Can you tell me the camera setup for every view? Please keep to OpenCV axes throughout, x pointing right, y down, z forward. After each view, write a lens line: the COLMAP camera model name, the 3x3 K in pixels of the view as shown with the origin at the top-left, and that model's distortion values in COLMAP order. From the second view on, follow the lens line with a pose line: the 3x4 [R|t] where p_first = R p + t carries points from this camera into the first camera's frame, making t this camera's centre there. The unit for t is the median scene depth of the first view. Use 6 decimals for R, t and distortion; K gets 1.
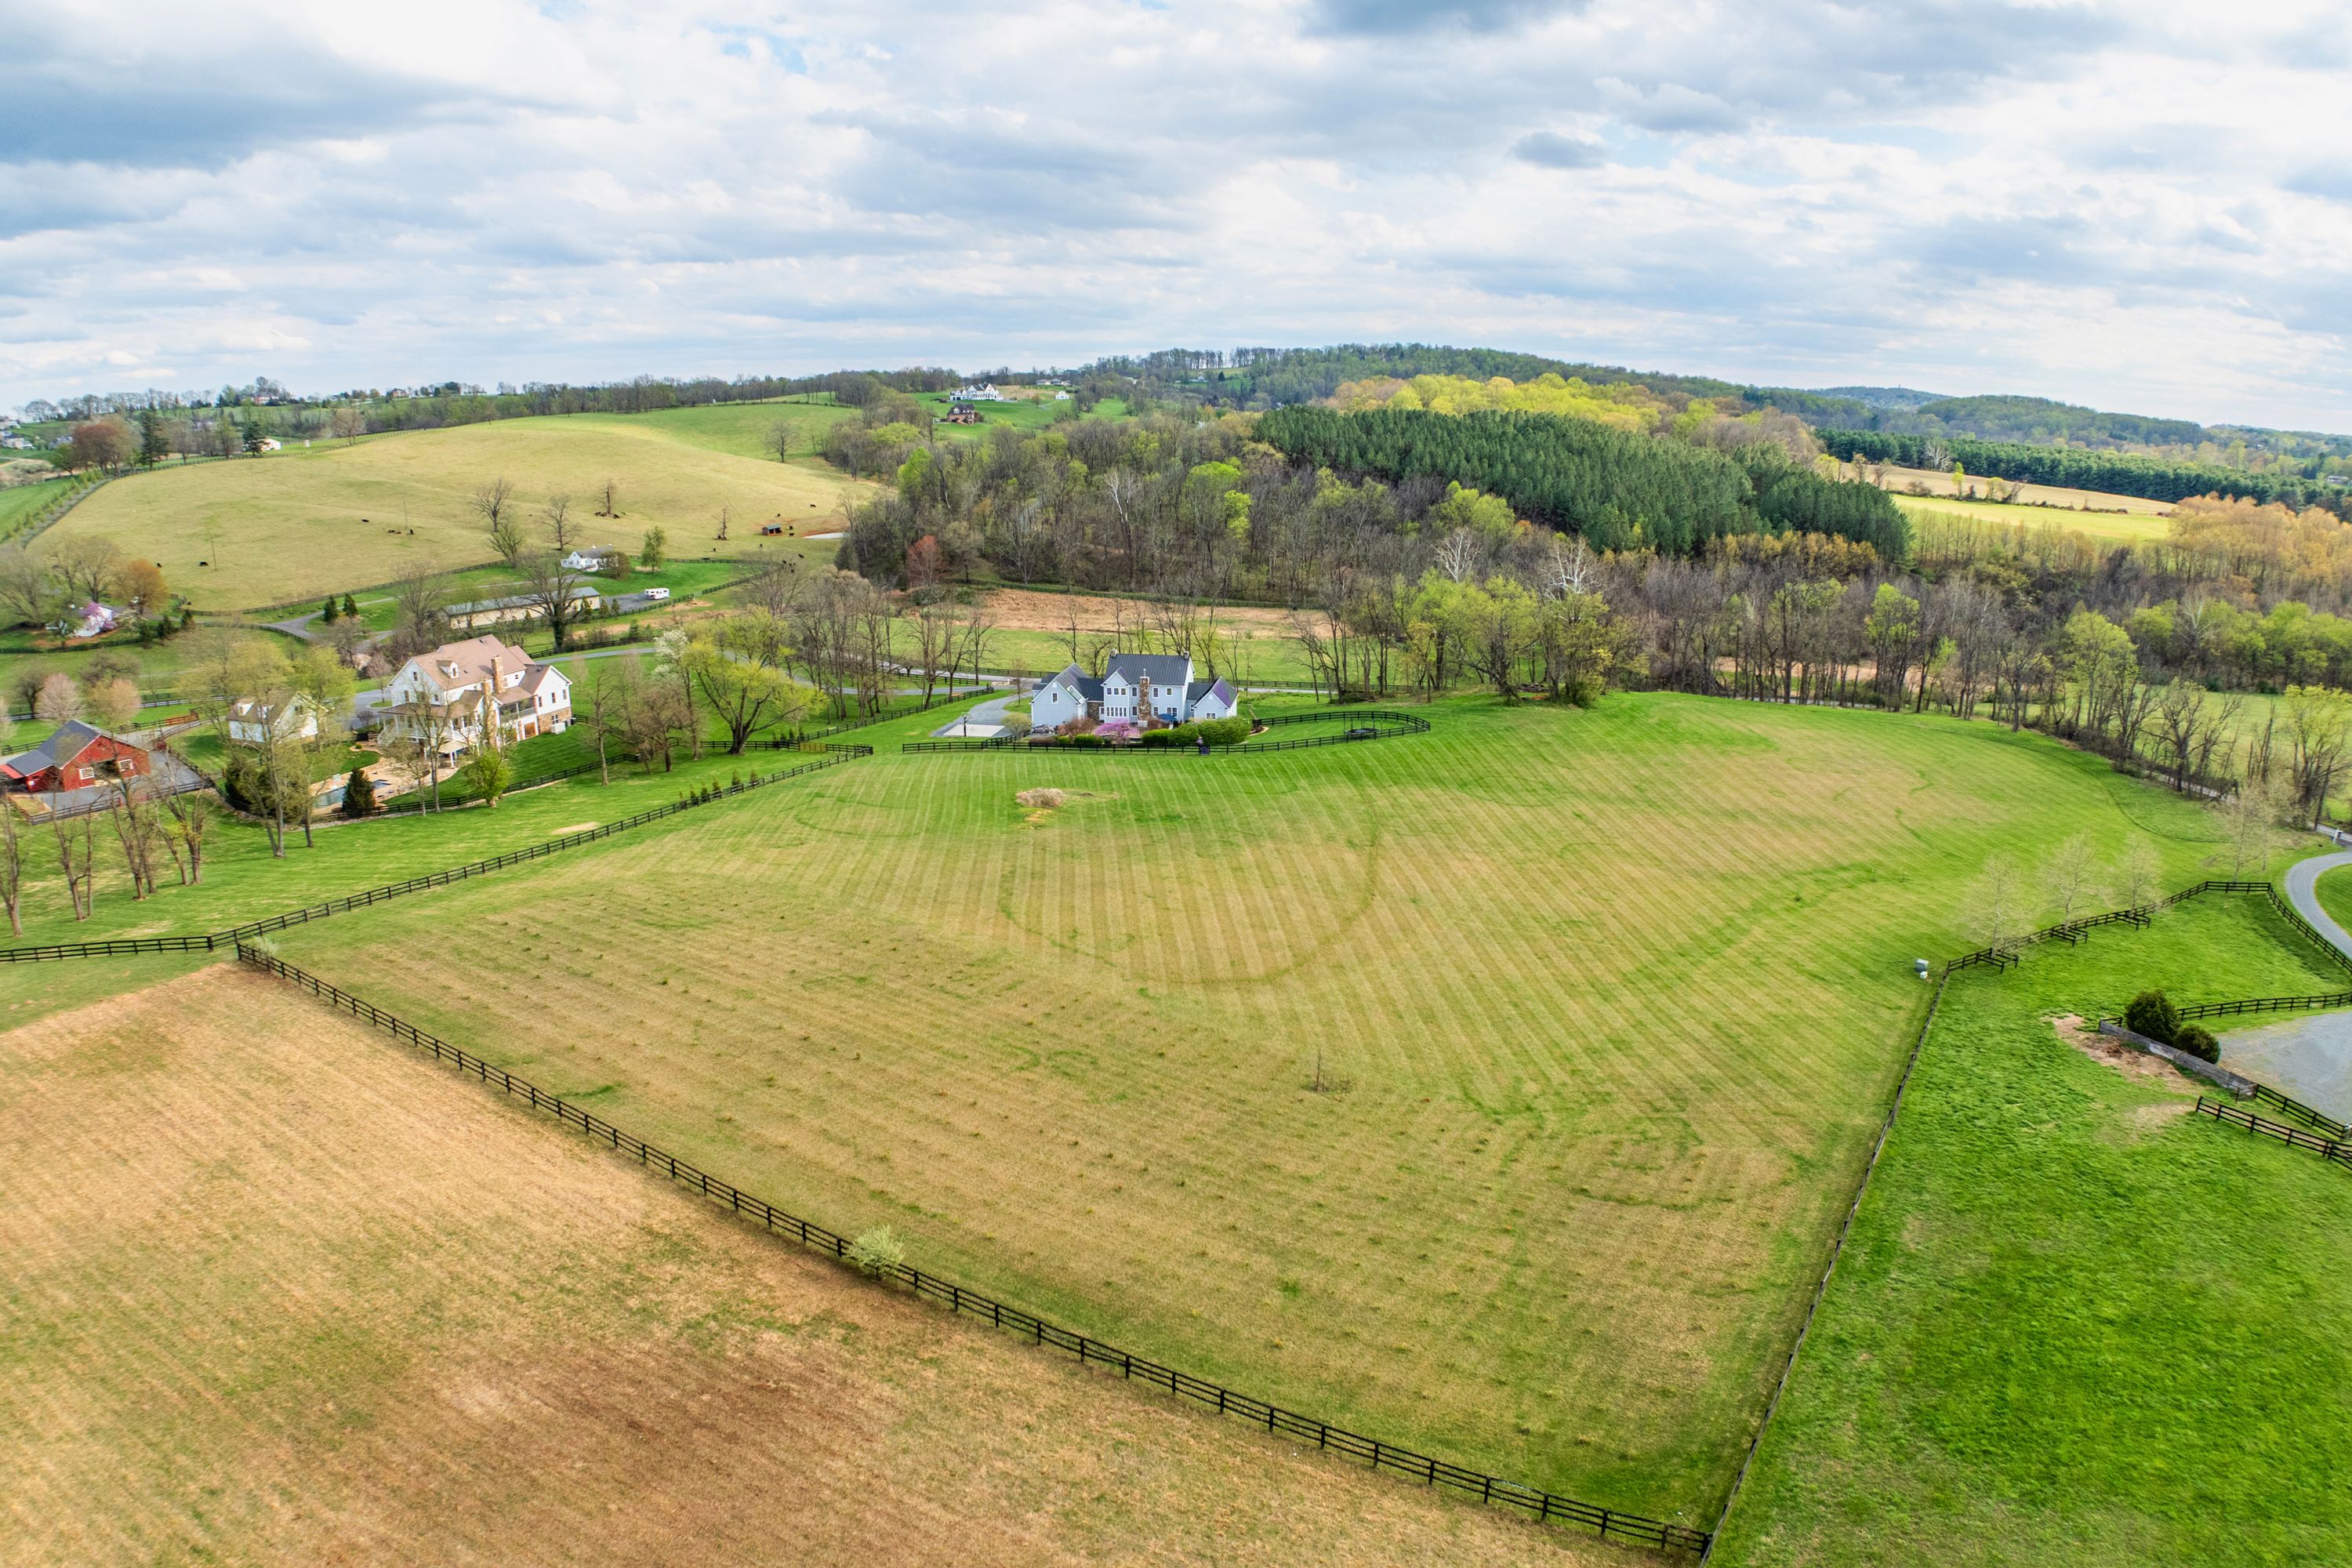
lens RADIAL K [[1549.0, 0, 1176.0], [0, 1549.0, 784.0], [0, 0, 1]] dist [-0.181831, 0.031245]
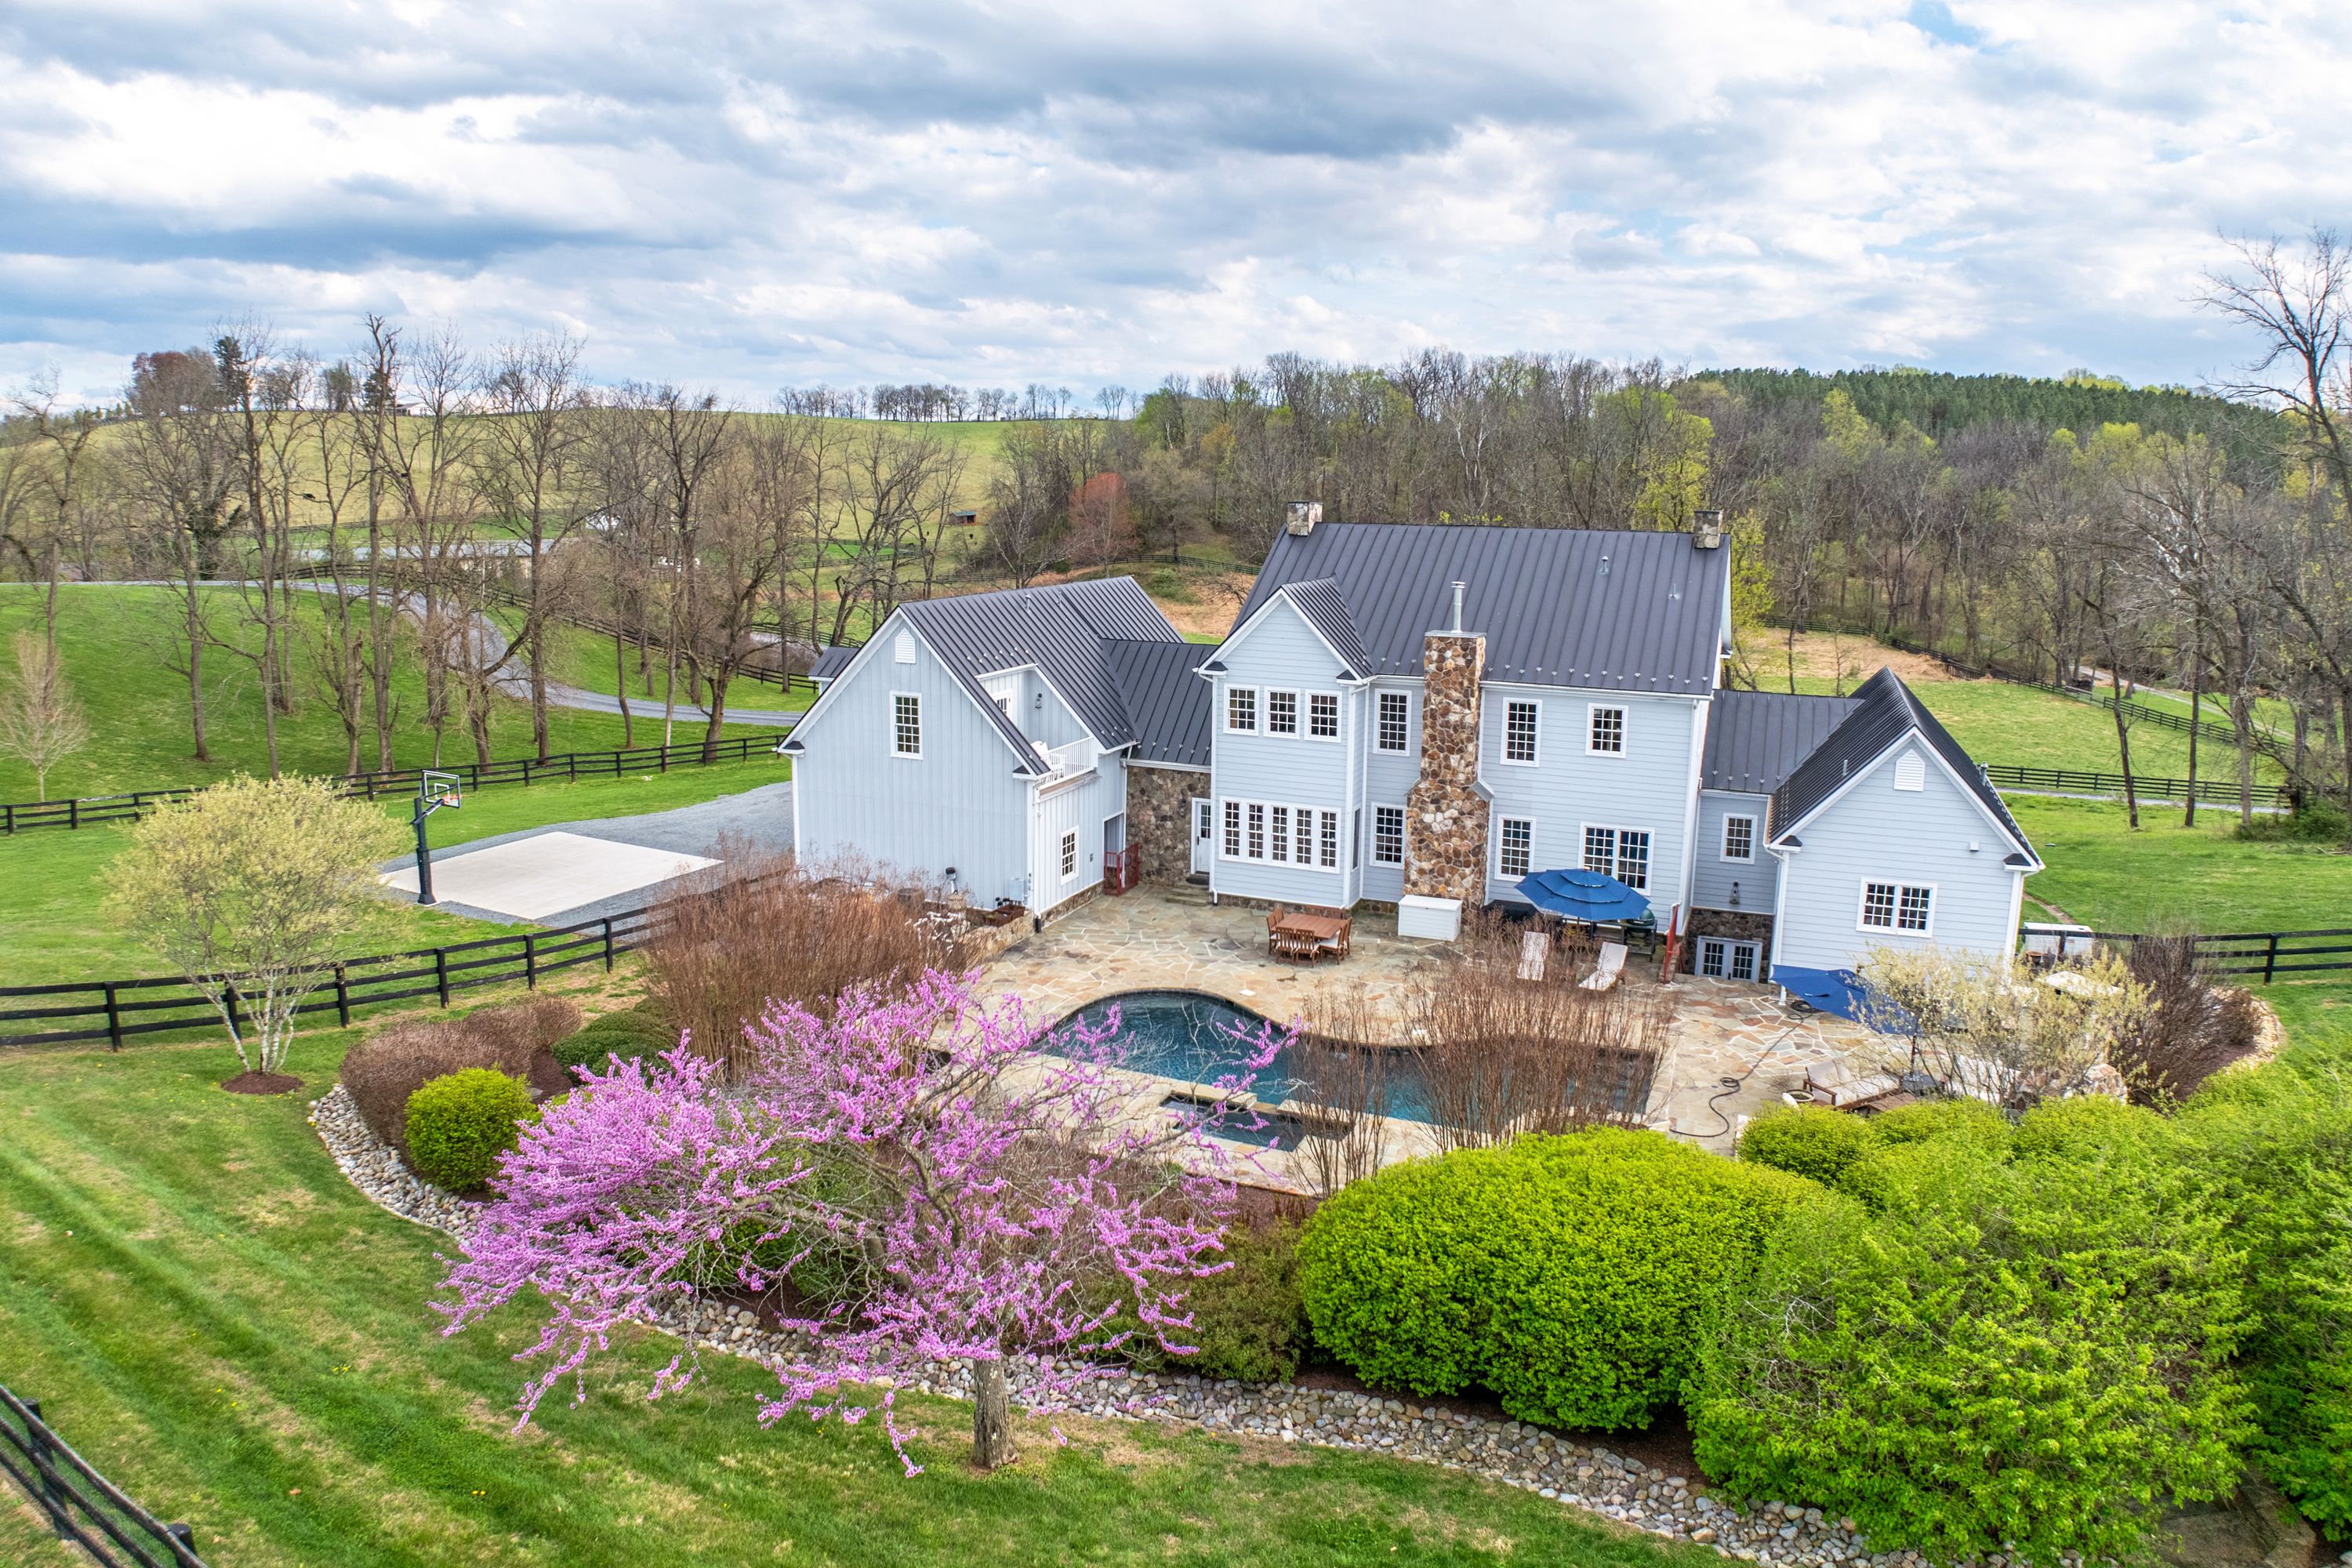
lens RADIAL K [[1555.0, 0, 1173.6], [0, 1555.0, 736.2], [0, 0, 1]] dist [-0.161735, 0.000340]
pose [[0.971974, 0.053200, -0.228990, -0.010444], [-0.073677, 0.993920, -0.081816, -0.038769], [0.223245, 0.096394, 0.969984, 0.757439]]
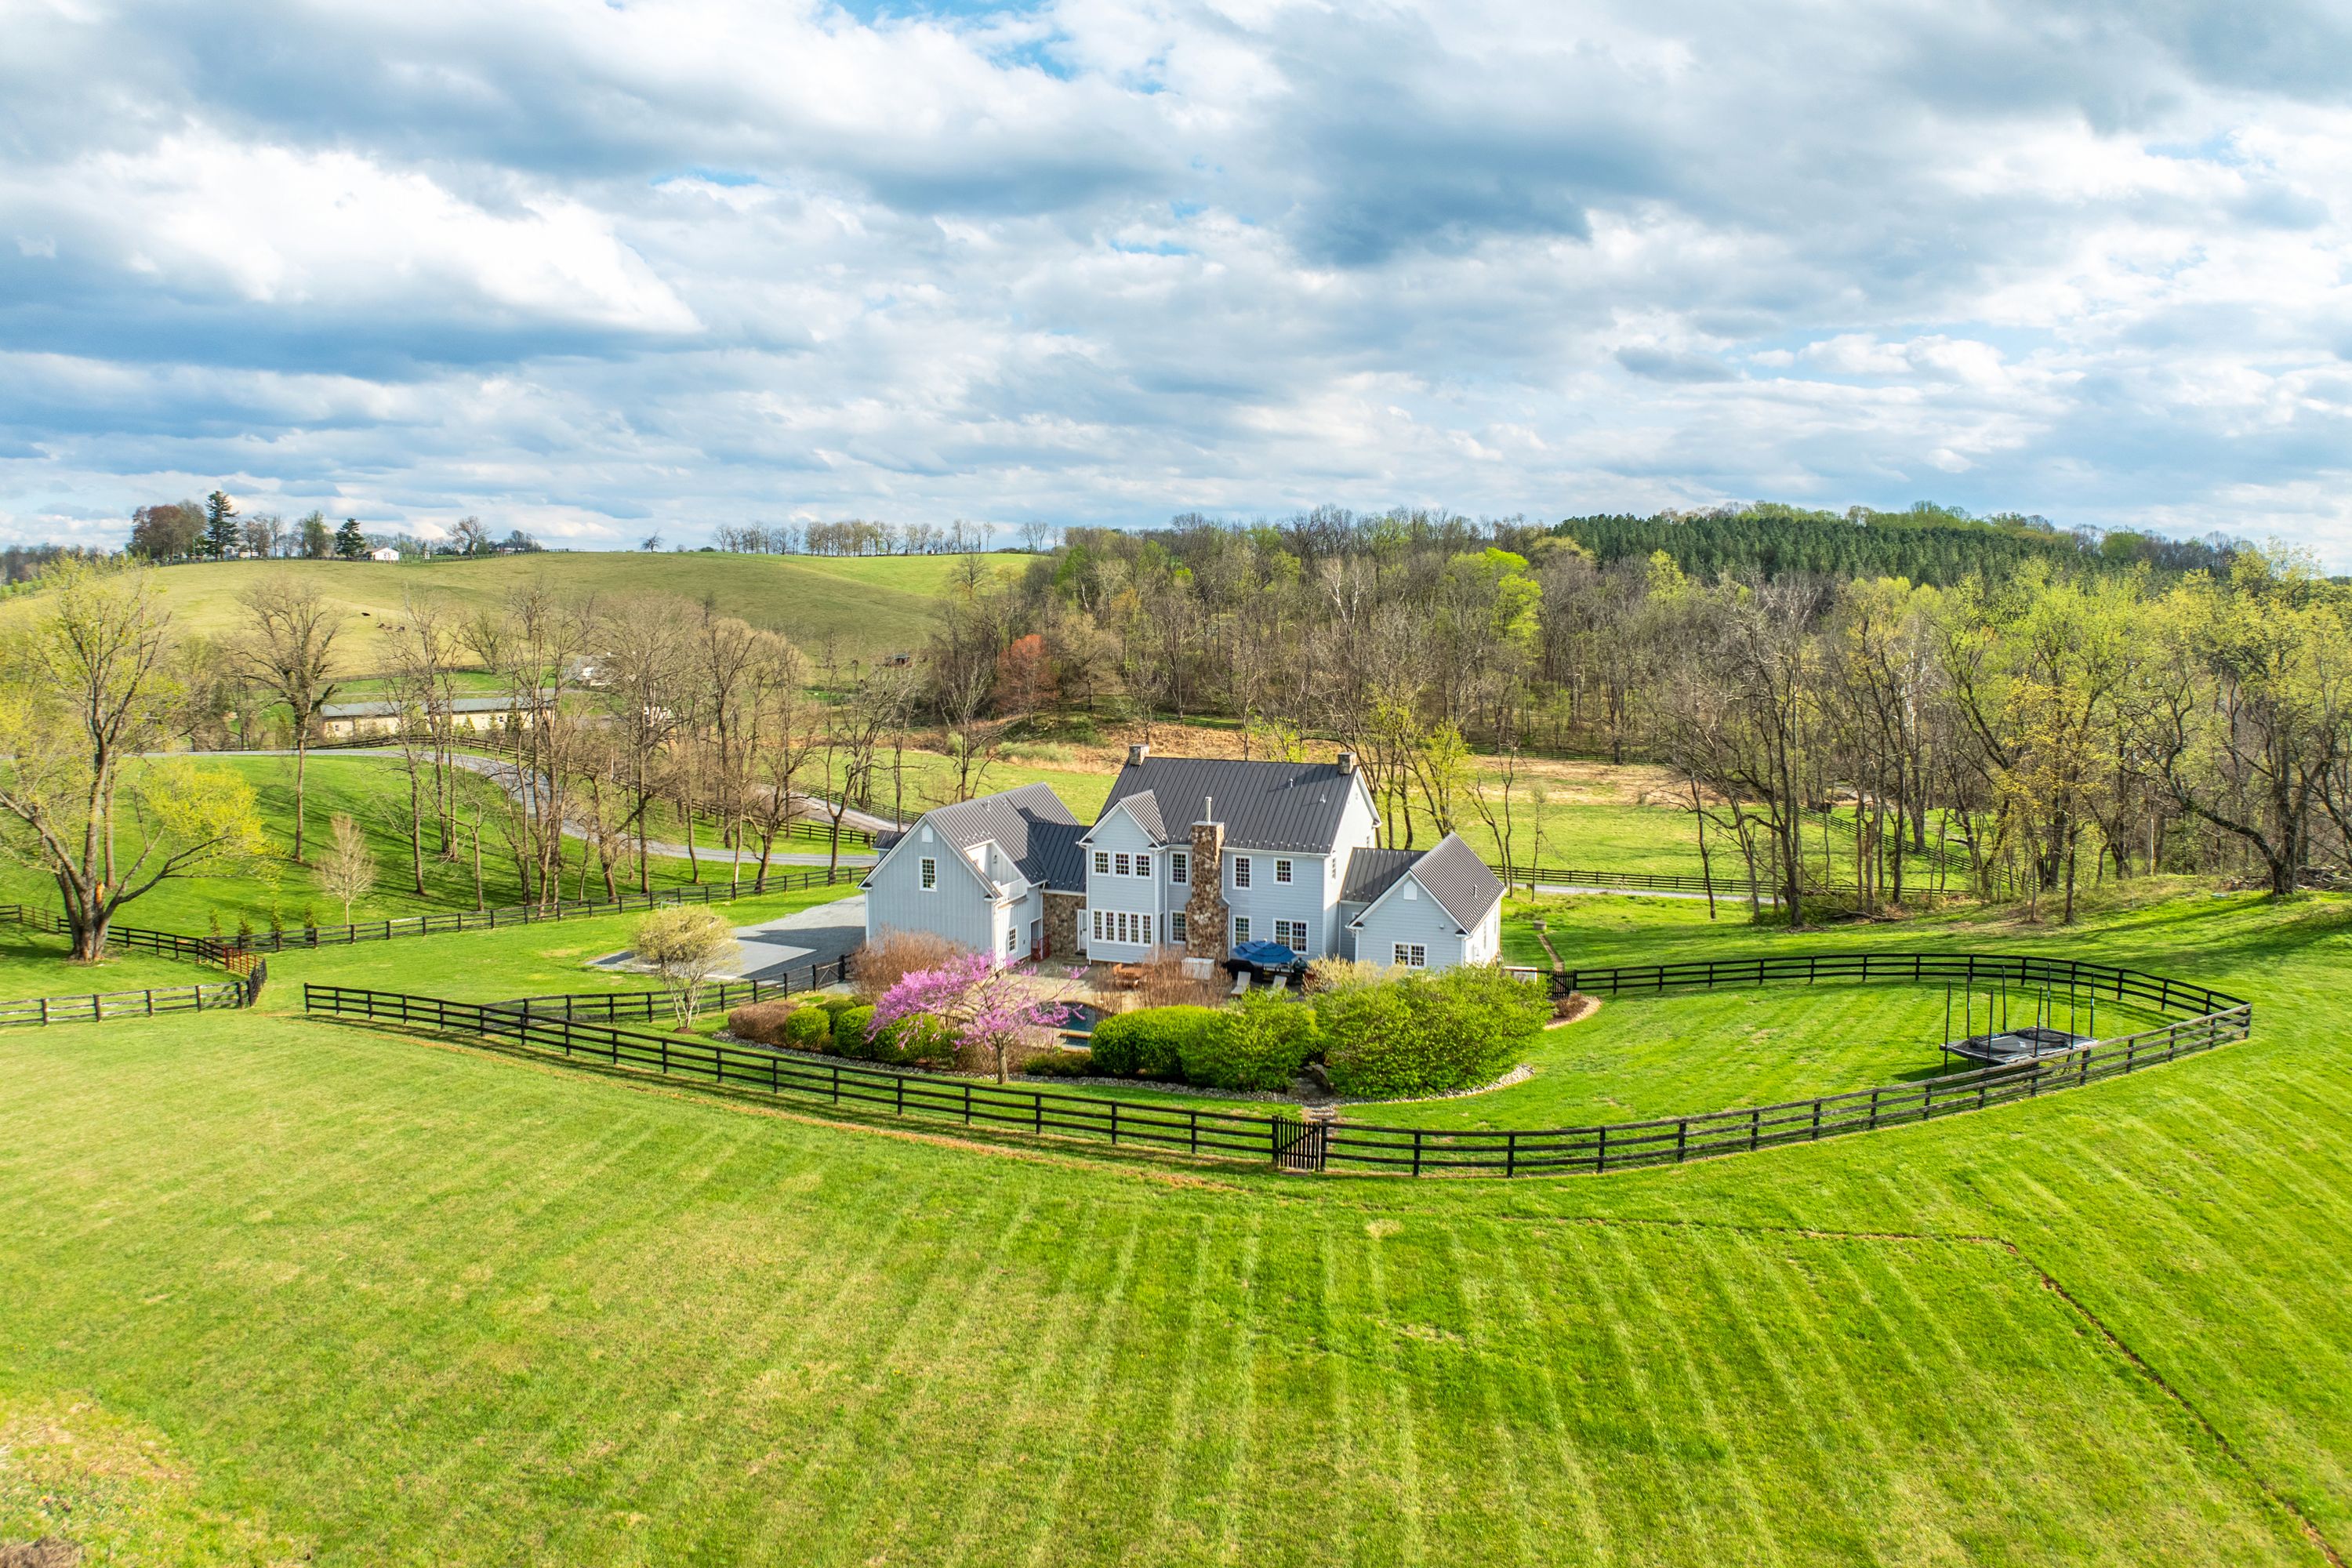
lens RADIAL K [[1549.0, 0, 1176.0], [0, 1549.0, 784.0], [0, 0, 1]] dist [-0.181831, 0.031245]
pose [[0.982778, 0.028328, -0.182605, 0.028054], [-0.052527, 0.990242, -0.129079, -0.032091], [0.177167, 0.136448, 0.974676, 0.621336]]
